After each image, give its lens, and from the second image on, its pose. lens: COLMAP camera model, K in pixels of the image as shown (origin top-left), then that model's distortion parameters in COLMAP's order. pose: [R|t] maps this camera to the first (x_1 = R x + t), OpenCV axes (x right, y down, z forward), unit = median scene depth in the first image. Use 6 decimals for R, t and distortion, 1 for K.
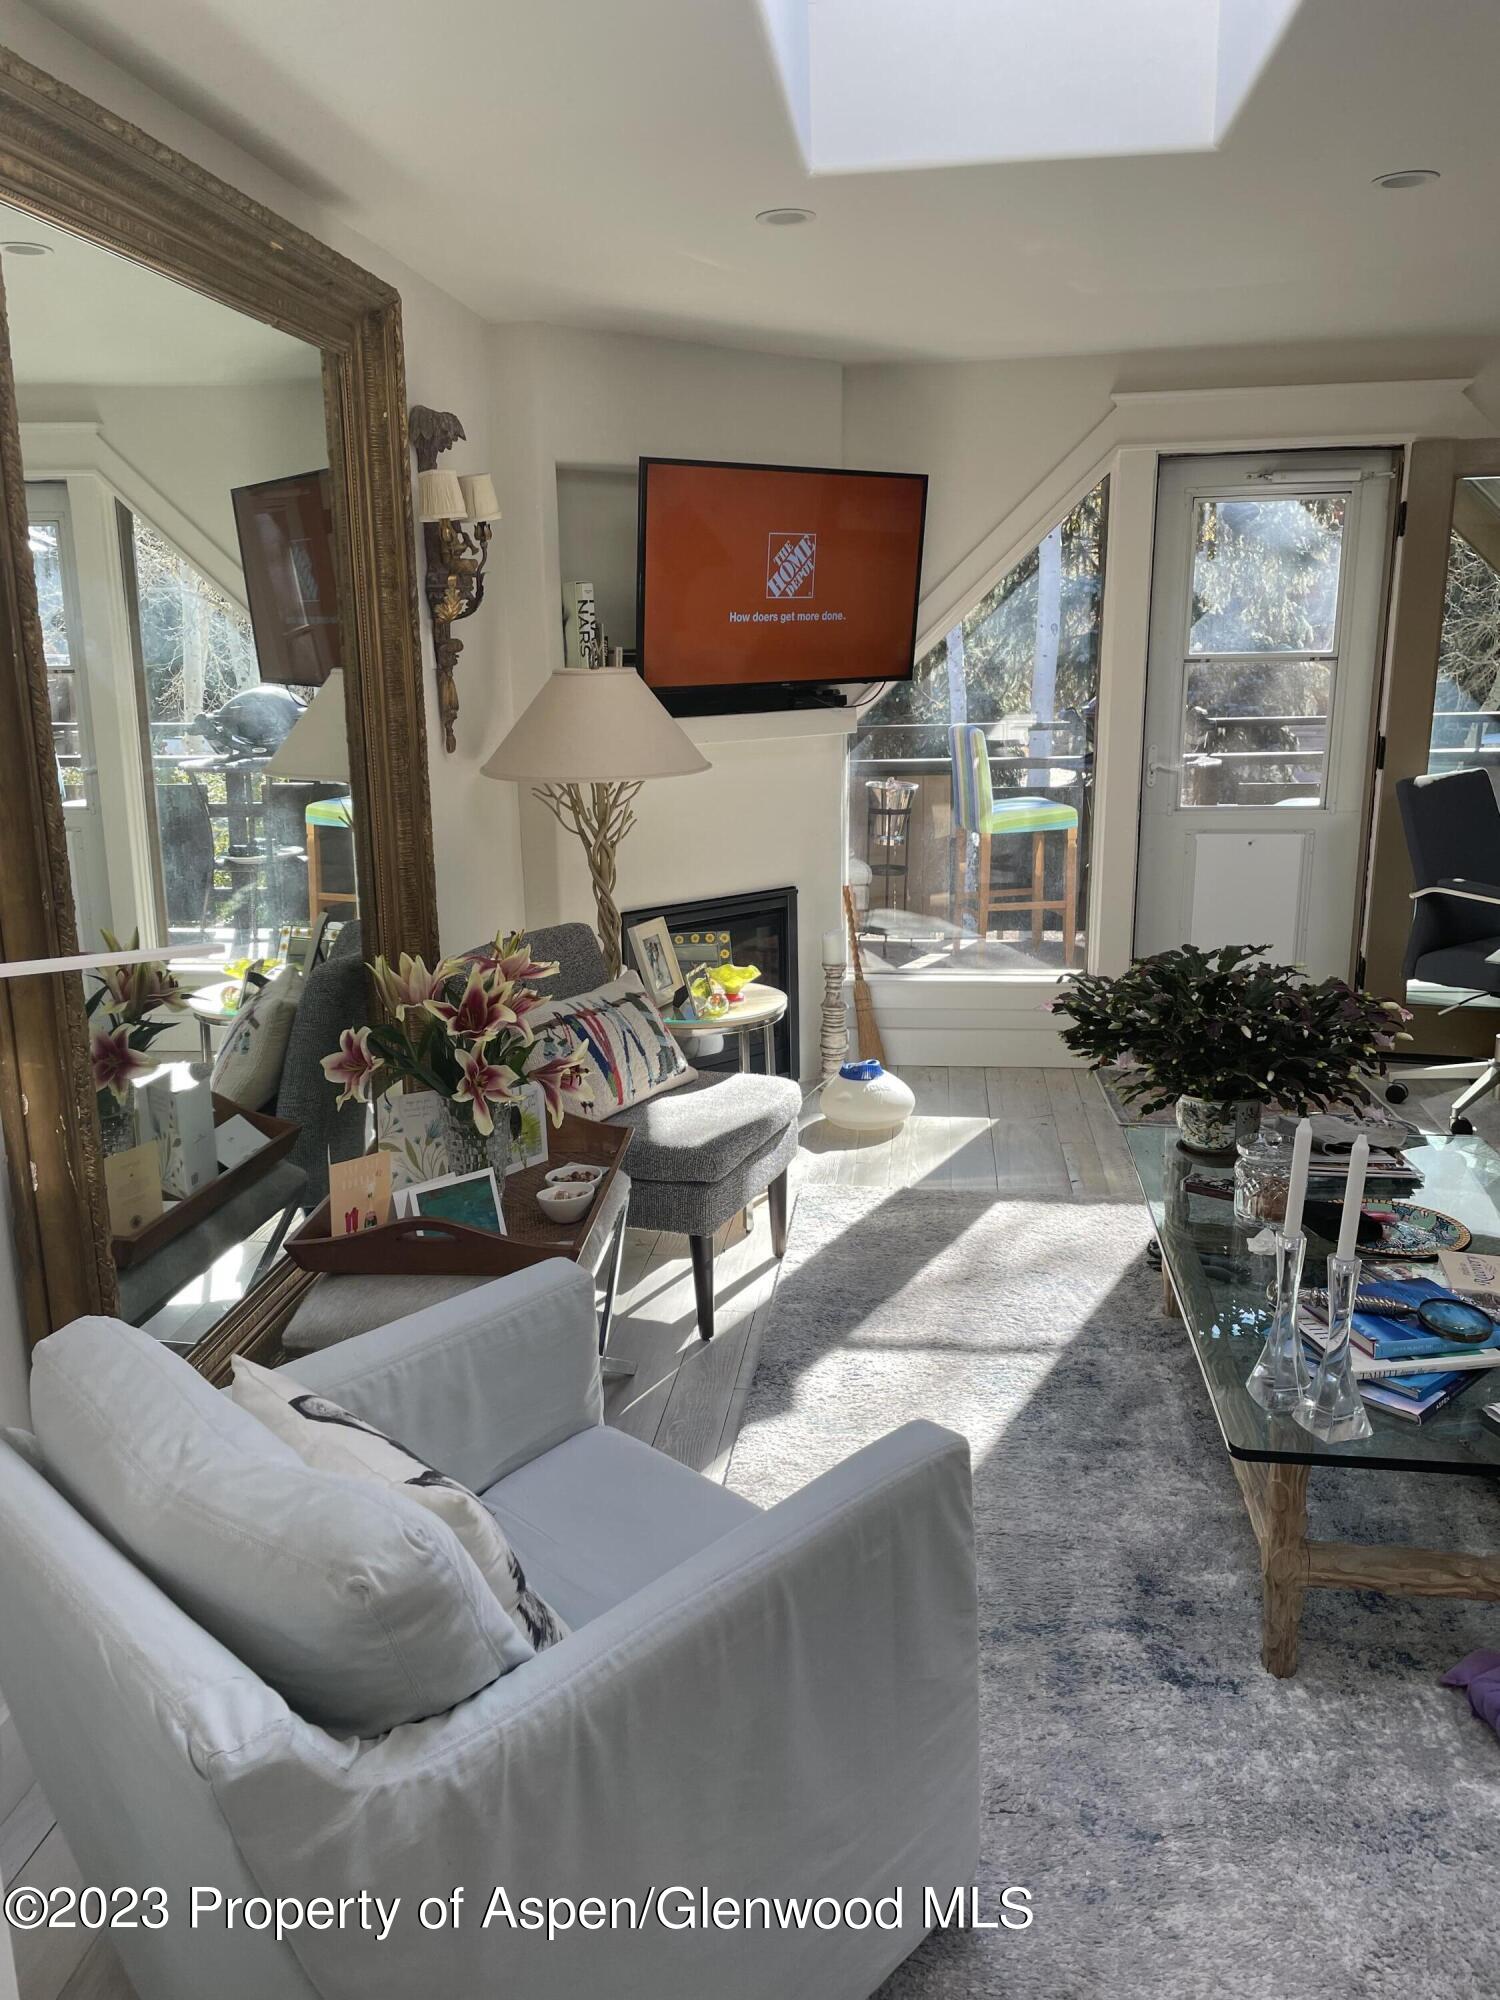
lens RADIAL K [[1518.0, 0, 750.0], [0, 1518.0, 1000.0], [0, 0, 1]] dist [0.046351, 0.000555]
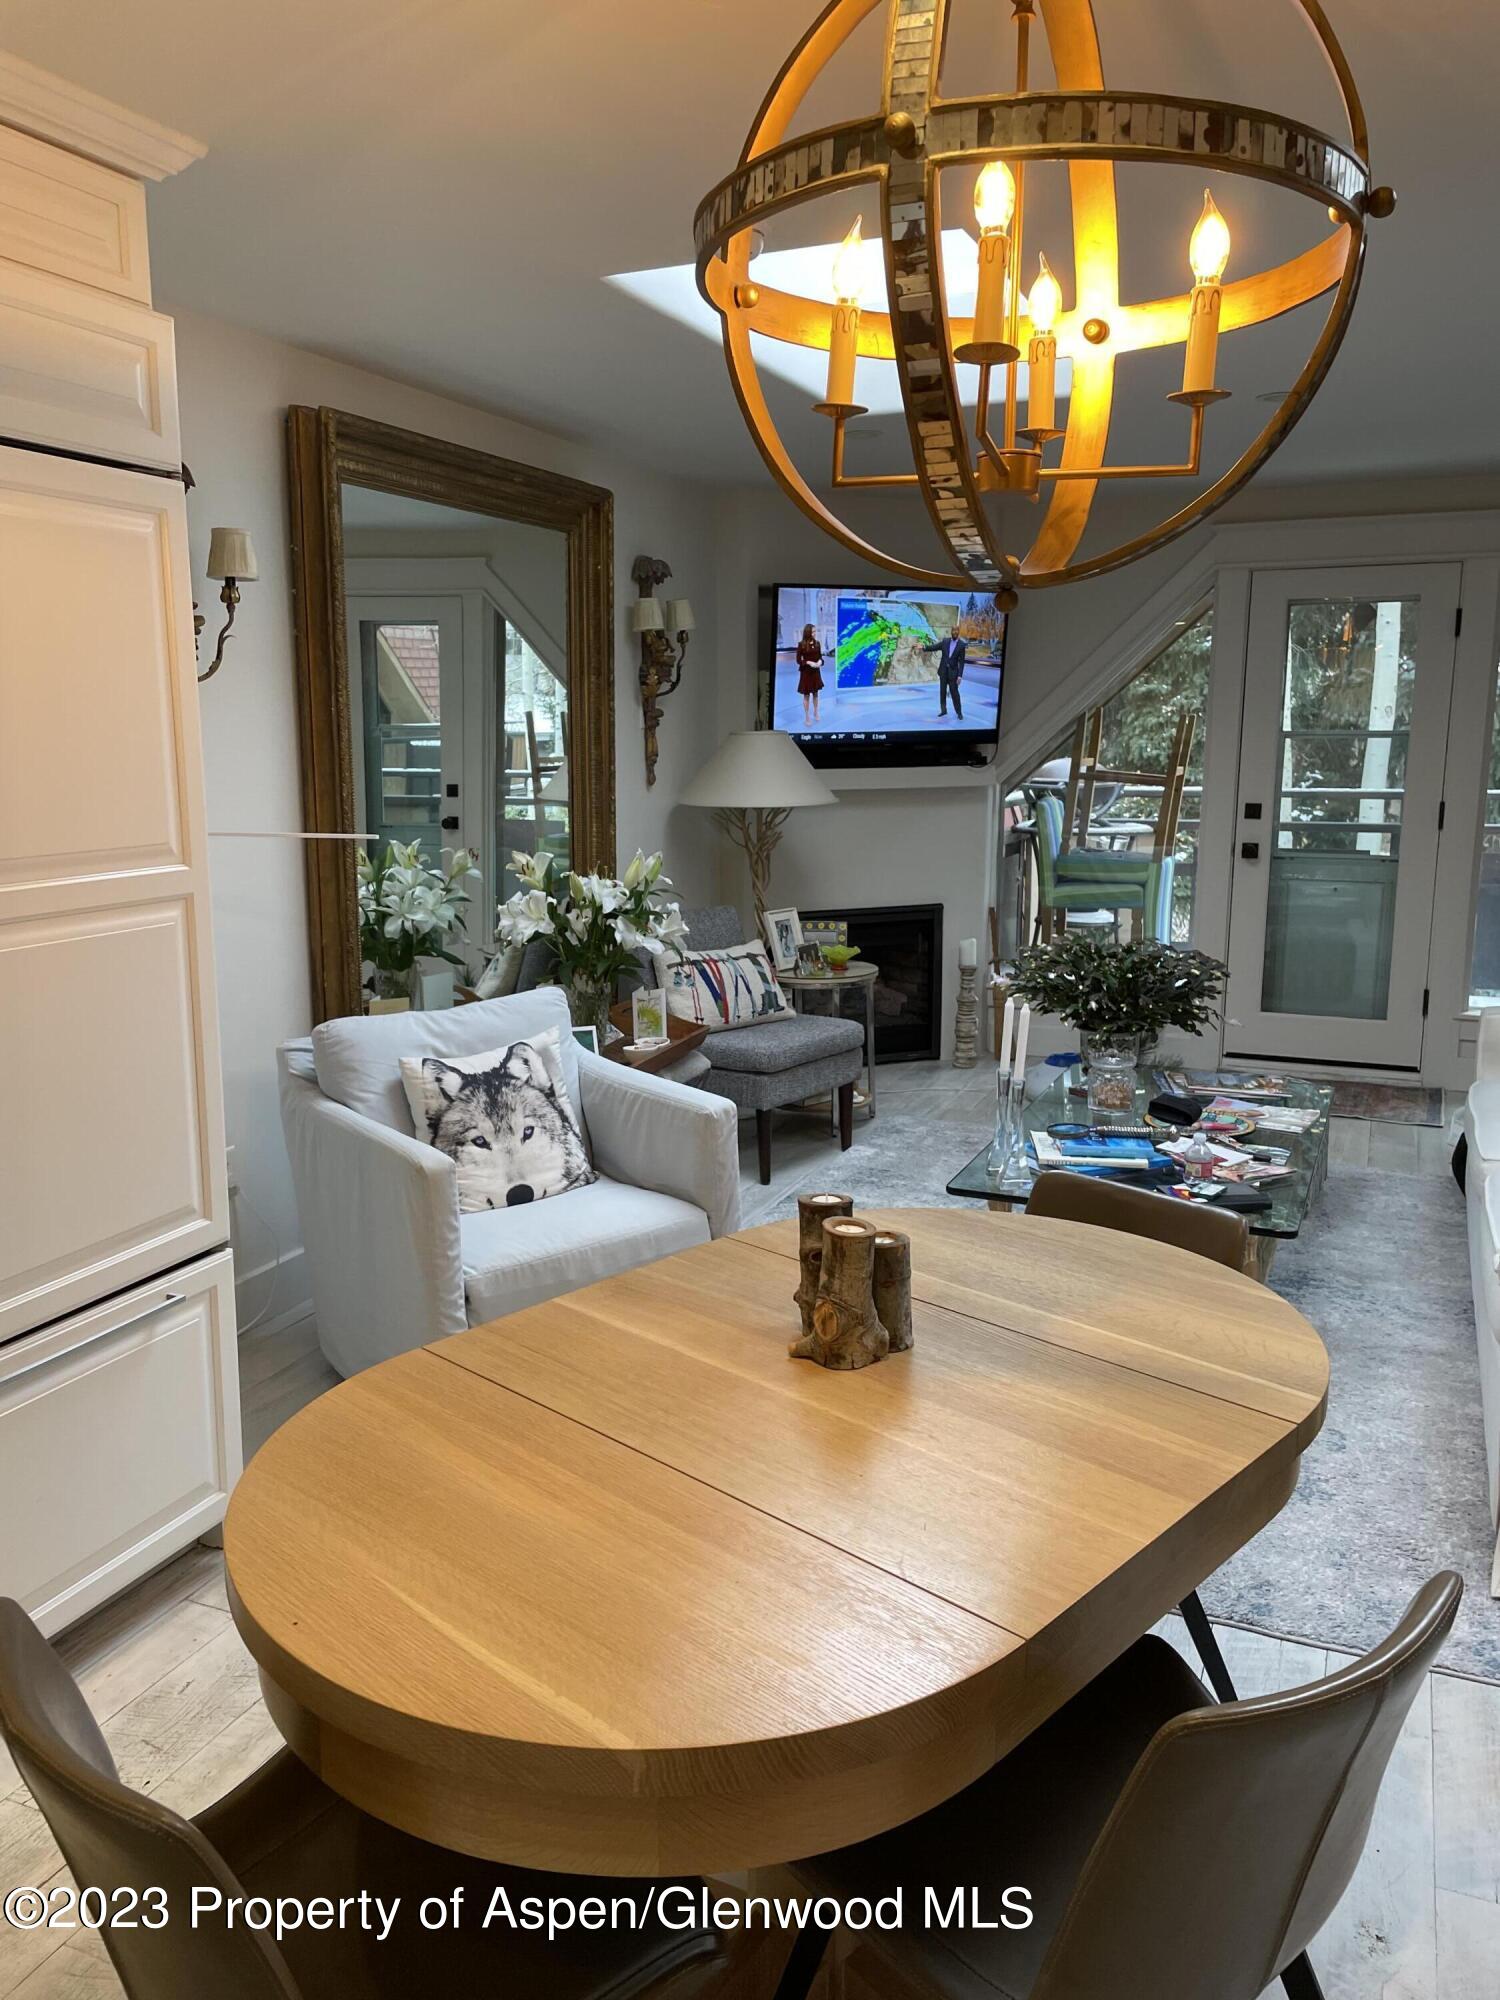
lens RADIAL K [[1518.0, 0, 750.0], [0, 1518.0, 1000.0], [0, 0, 1]] dist [0.046351, 0.000555]
pose [[0.960874, 0.062949, -0.269739, 0.315043], [-0.076893, 0.996178, -0.041435, 0.100502], [0.266100, 0.060555, 0.962042, -0.384969]]
